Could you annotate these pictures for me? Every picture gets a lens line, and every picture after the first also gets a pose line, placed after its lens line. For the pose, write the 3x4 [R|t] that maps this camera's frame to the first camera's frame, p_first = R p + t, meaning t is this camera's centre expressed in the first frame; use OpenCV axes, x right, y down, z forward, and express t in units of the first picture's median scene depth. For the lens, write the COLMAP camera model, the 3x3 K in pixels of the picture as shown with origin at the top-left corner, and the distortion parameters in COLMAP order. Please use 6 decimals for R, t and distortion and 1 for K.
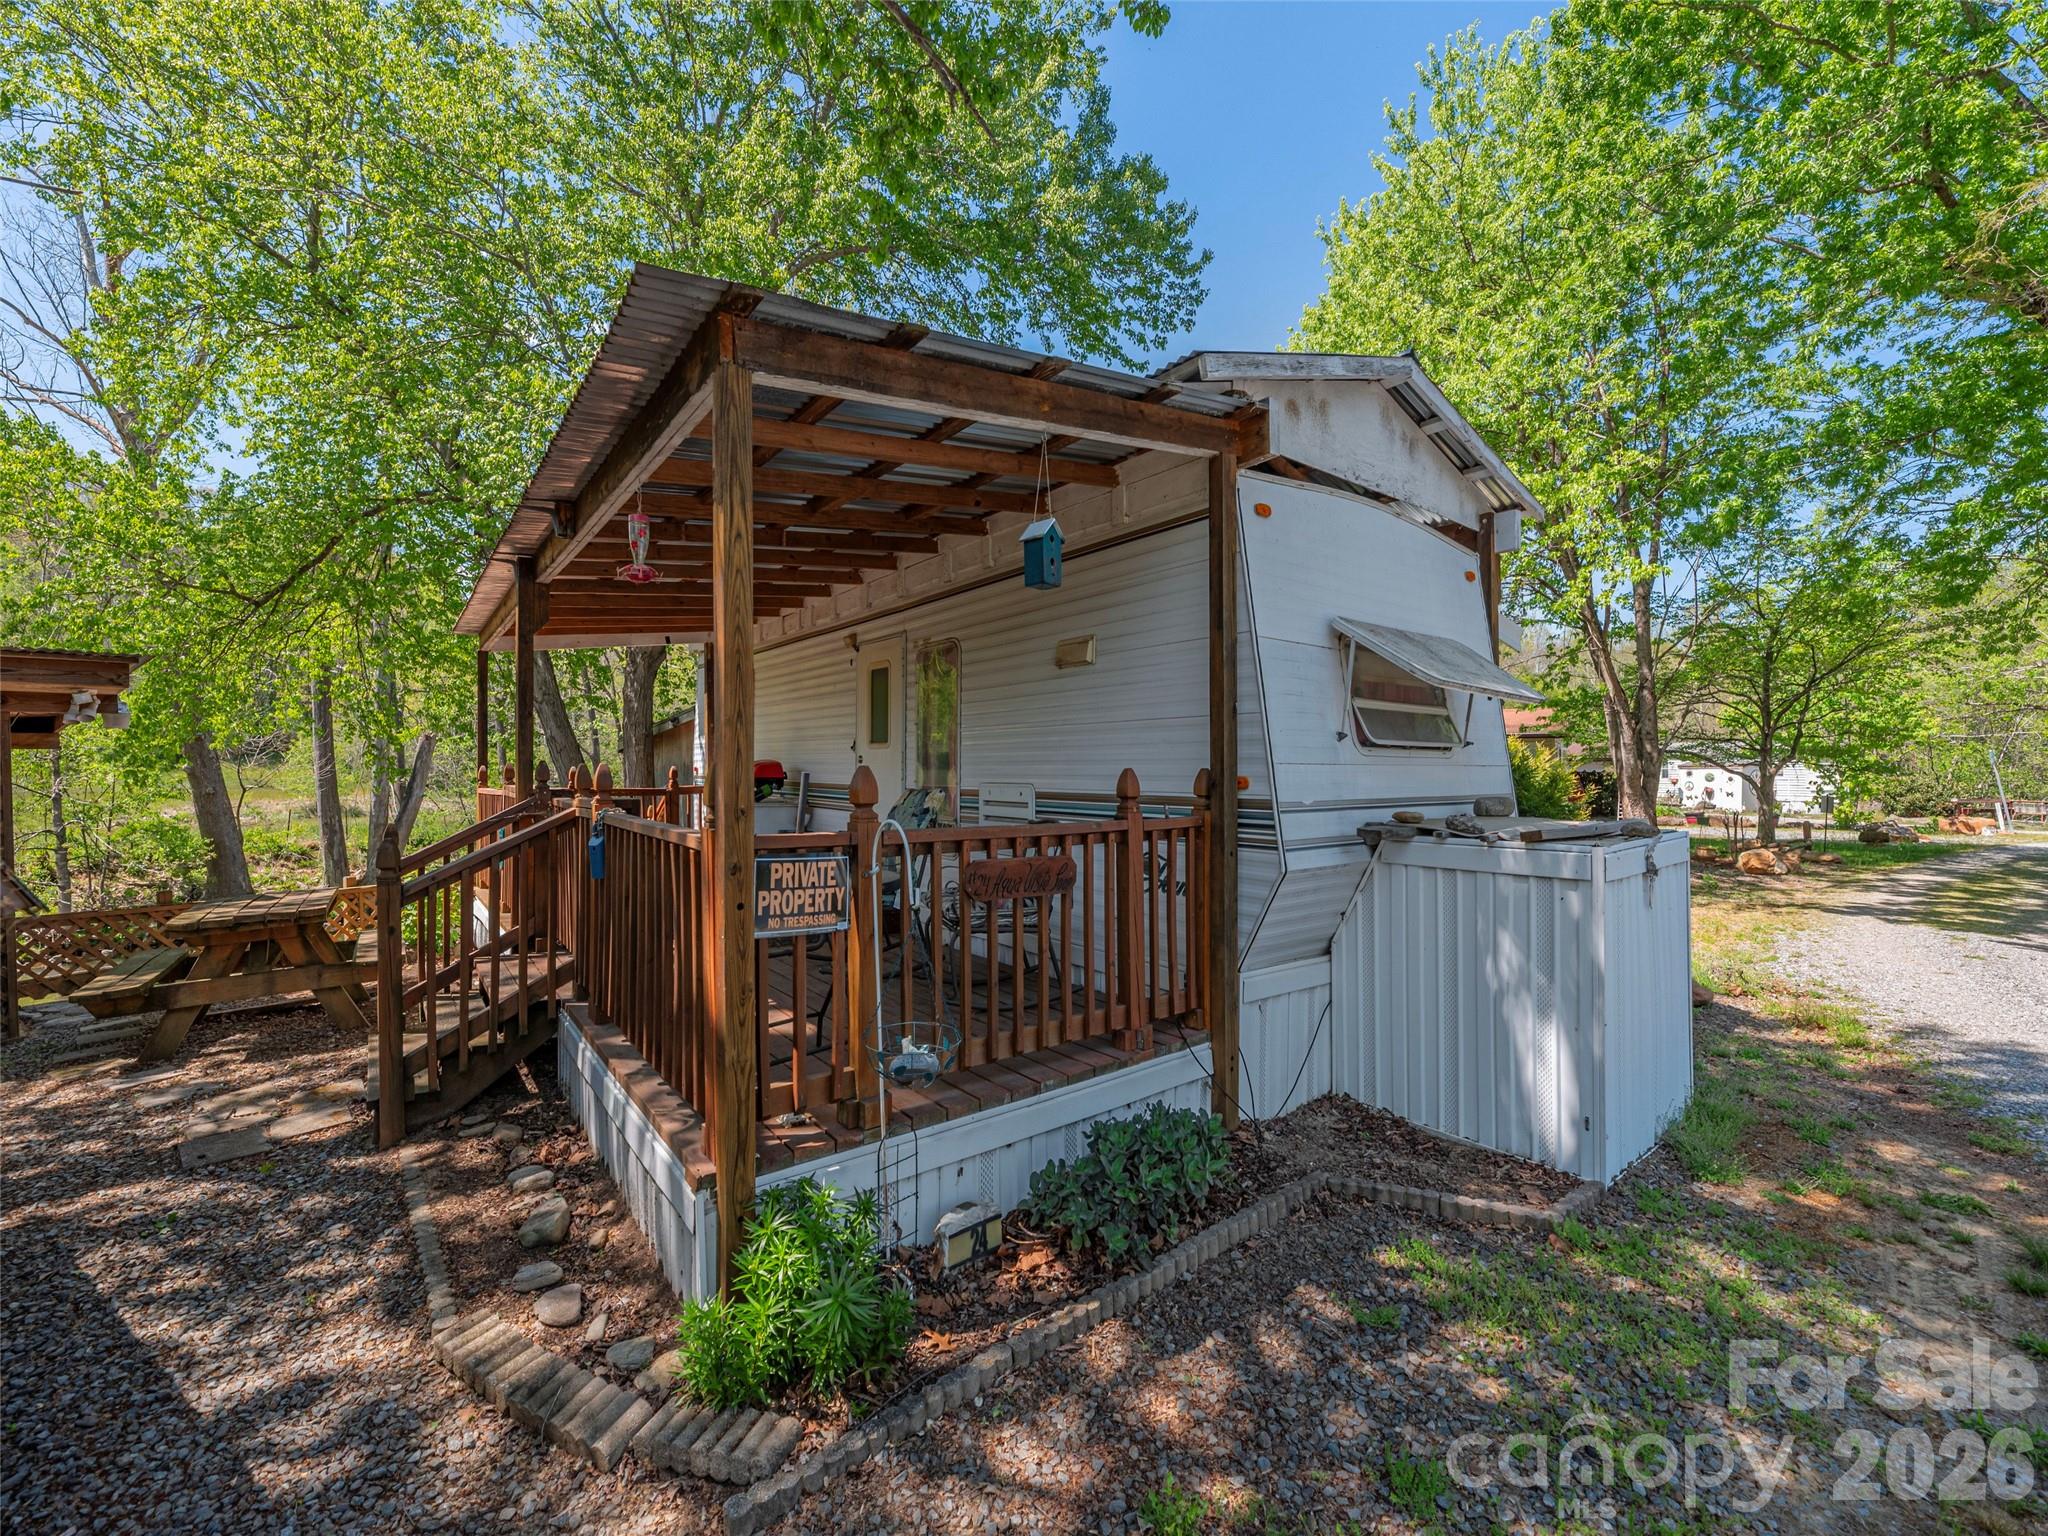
lens RADIAL K [[856.9, 0, 1054.3], [0, 856.9, 752.8], [0, 0, 1]] dist [-0.006470, 0.001007]
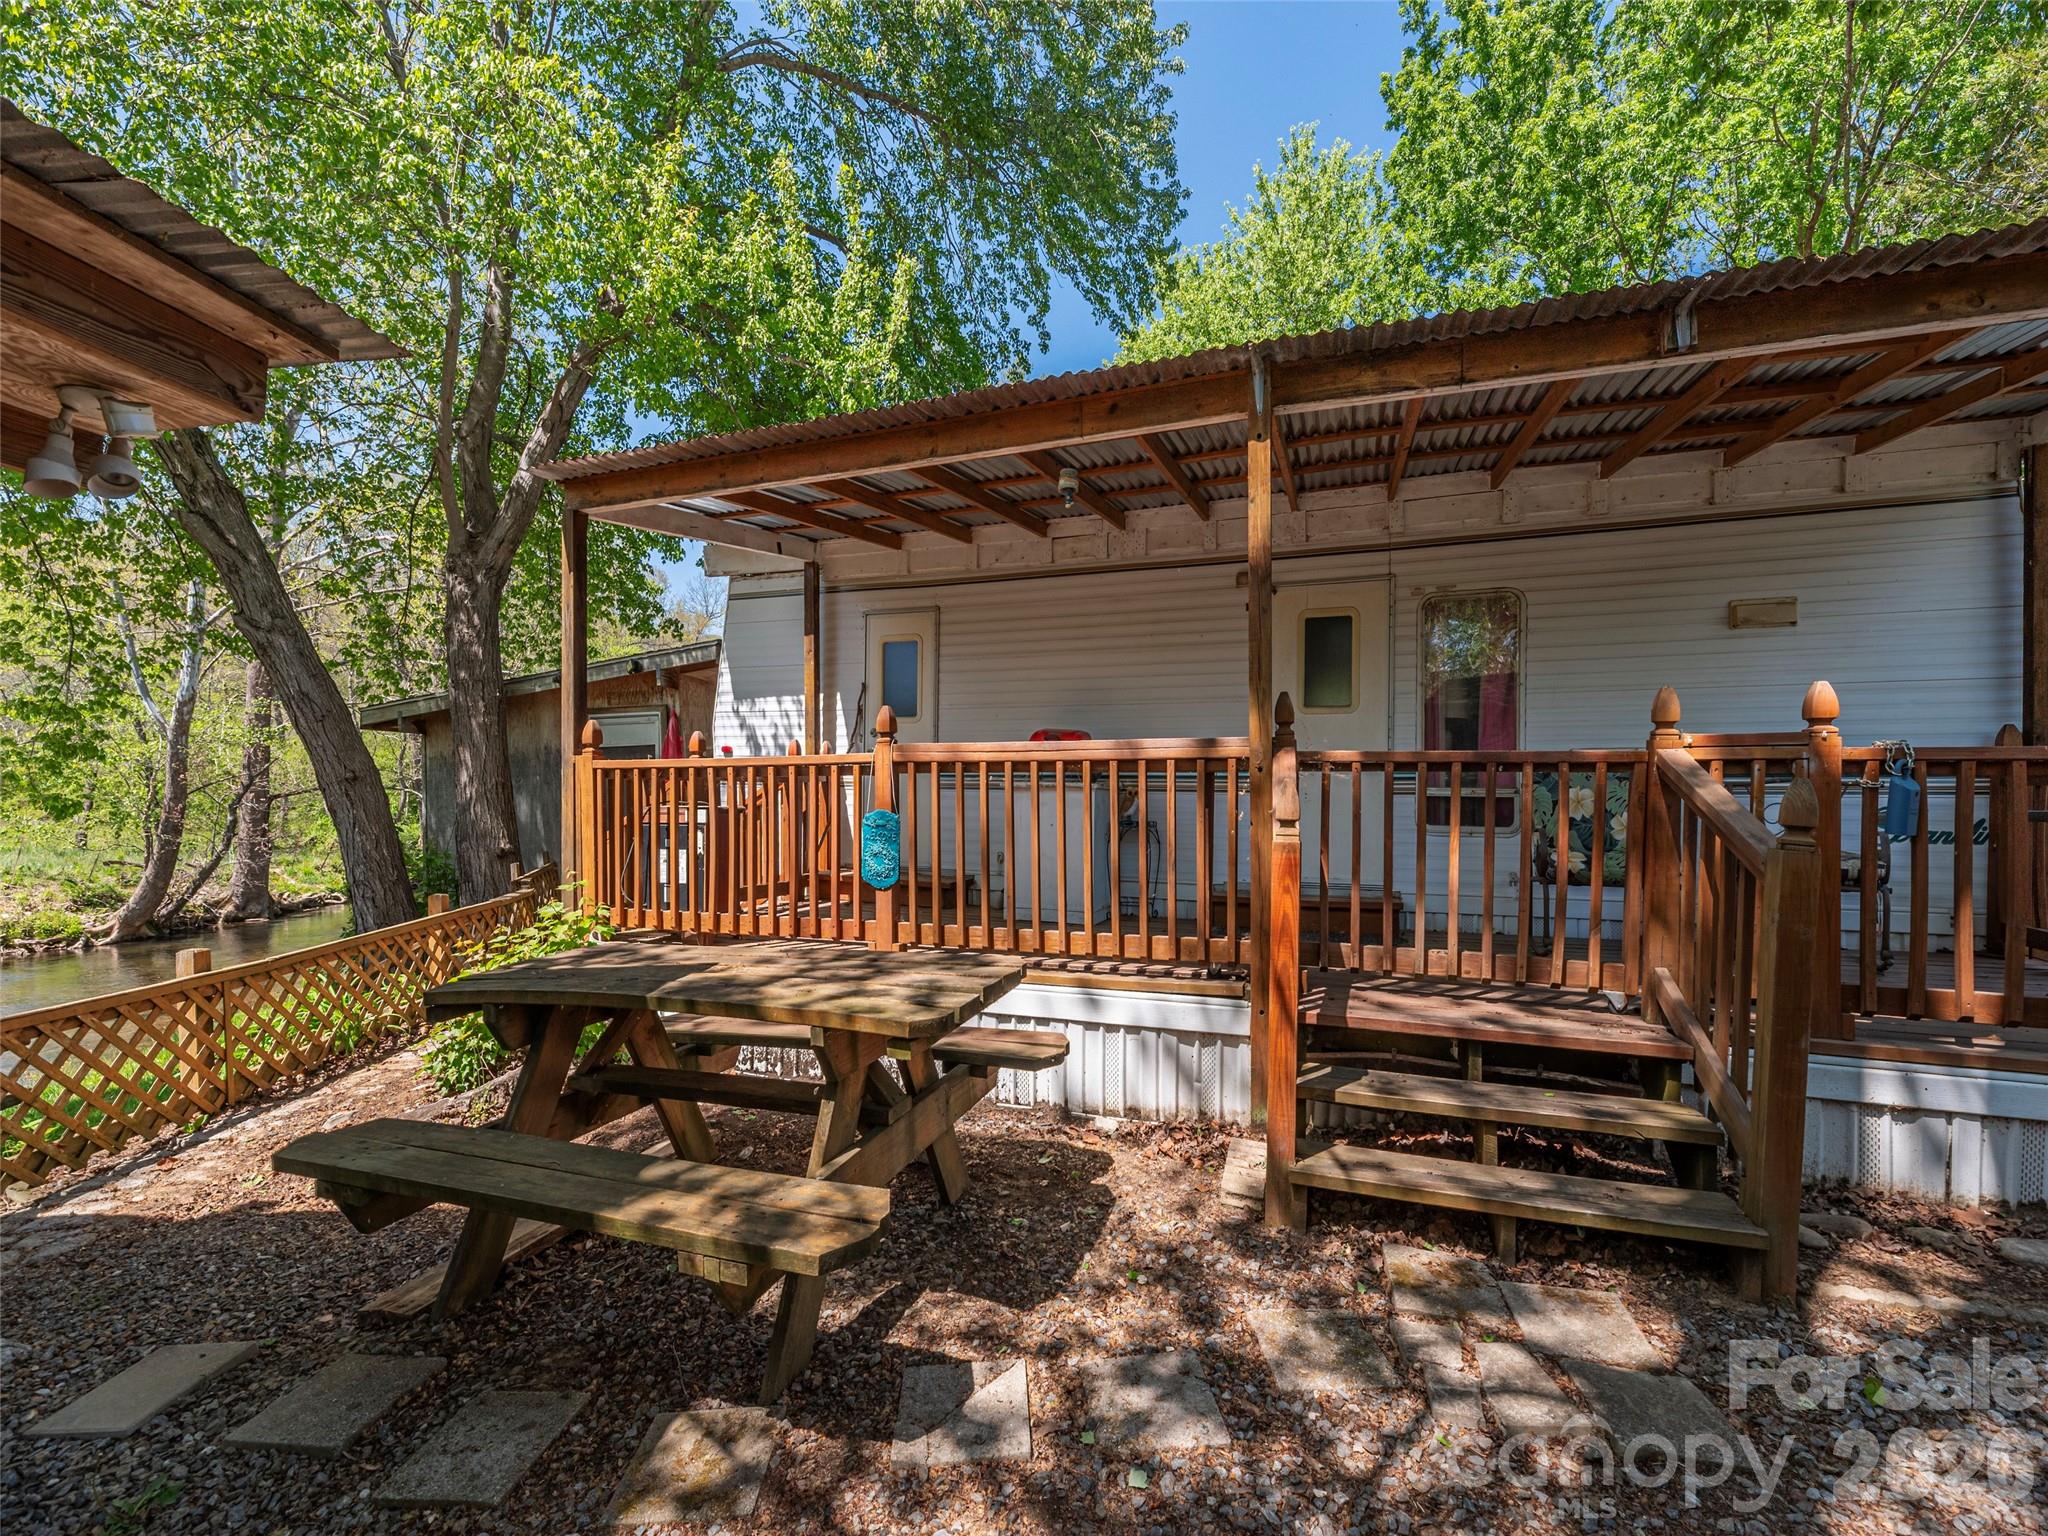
lens RADIAL K [[856.9, 0, 1042.4], [0, 856.9, 785.3], [0, 0, 1]] dist [-0.006470, 0.001007]
pose [[0.835316, 0.000828, 0.549769, -1.367654], [-0.006862, 0.999937, 0.008921, 0.090323], [-0.549727, -0.011224, 0.835269, 0.707333]]
